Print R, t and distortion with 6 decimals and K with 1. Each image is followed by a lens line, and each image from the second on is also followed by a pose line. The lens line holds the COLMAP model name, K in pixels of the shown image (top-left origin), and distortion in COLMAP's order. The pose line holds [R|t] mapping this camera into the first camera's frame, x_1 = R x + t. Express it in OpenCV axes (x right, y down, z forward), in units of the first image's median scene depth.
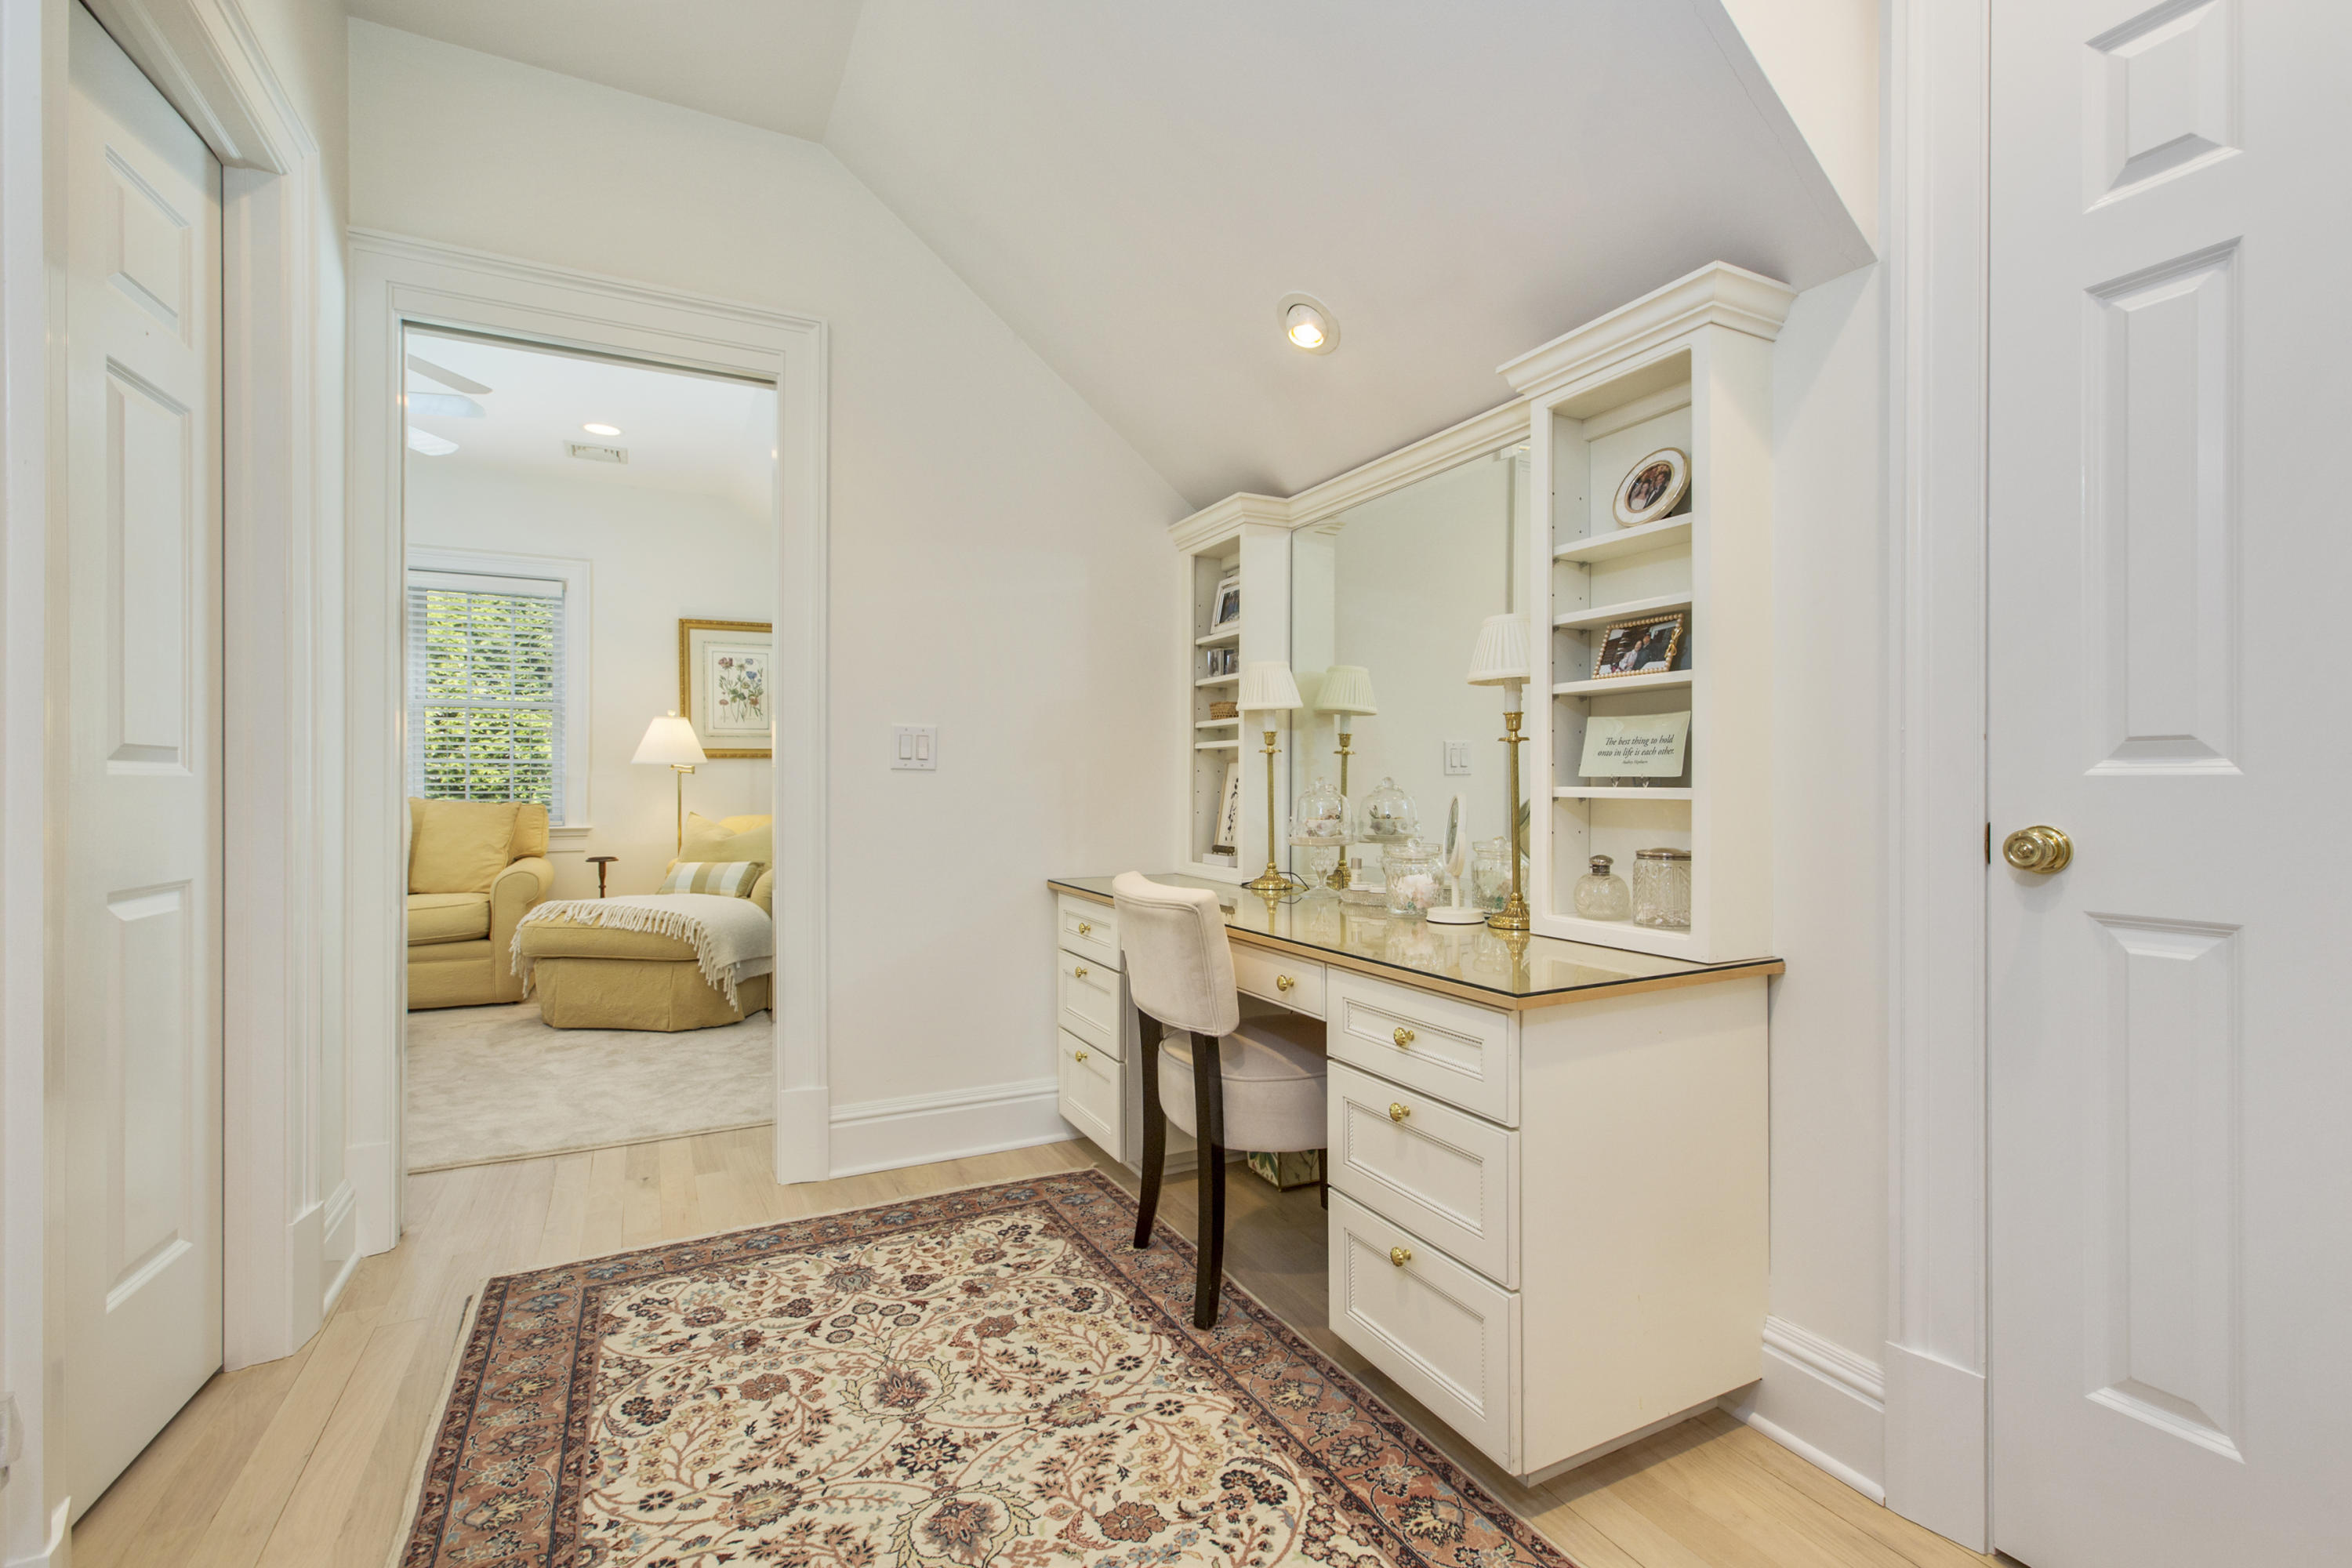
lens RADIAL K [[1055.9, 0, 1196.4], [0, 1055.9, 784.2], [0, 0, 1]] dist [-0.016268, 0.013172]
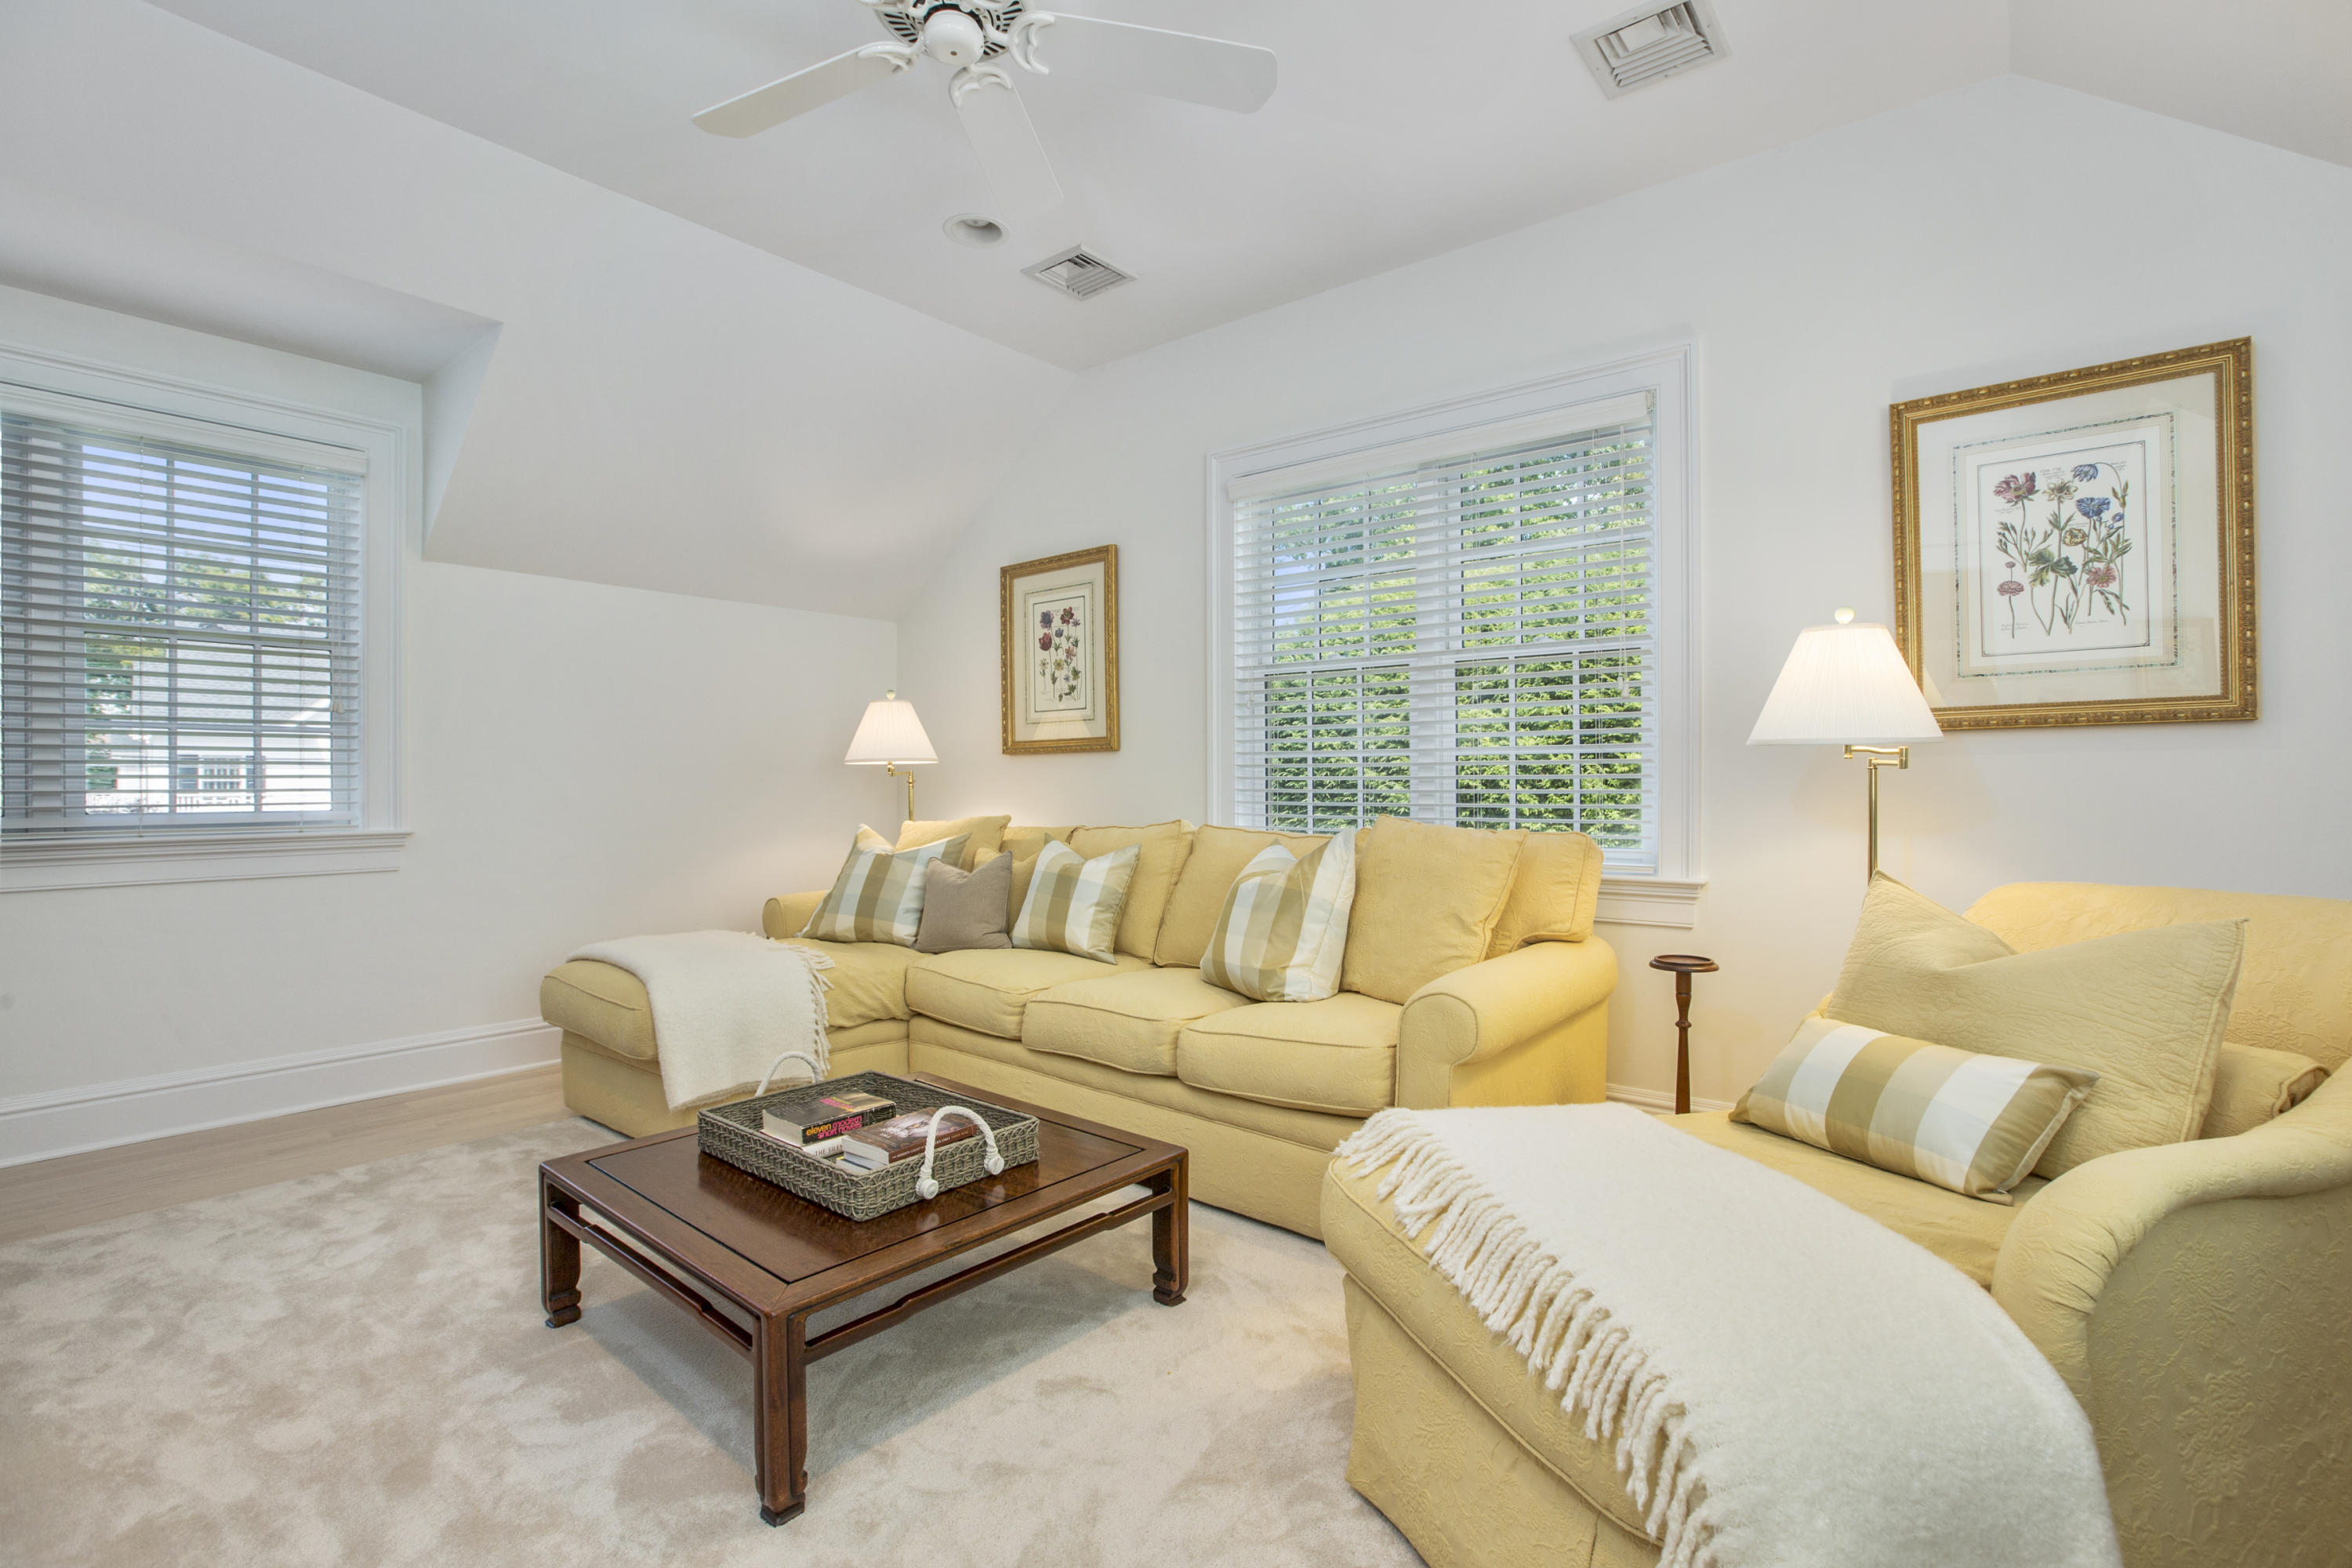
lens RADIAL K [[1085.6, 0, 1176.0], [0, 1085.6, 784.0], [0, 0, 1]] dist [-0.023707, -0.000199]
pose [[0.400926, -0.001359, -0.916109, -0.208194], [0.000670, 0.999999, -0.001190, -0.003809], [0.916110, -0.000136, 0.400926, 0.555627]]
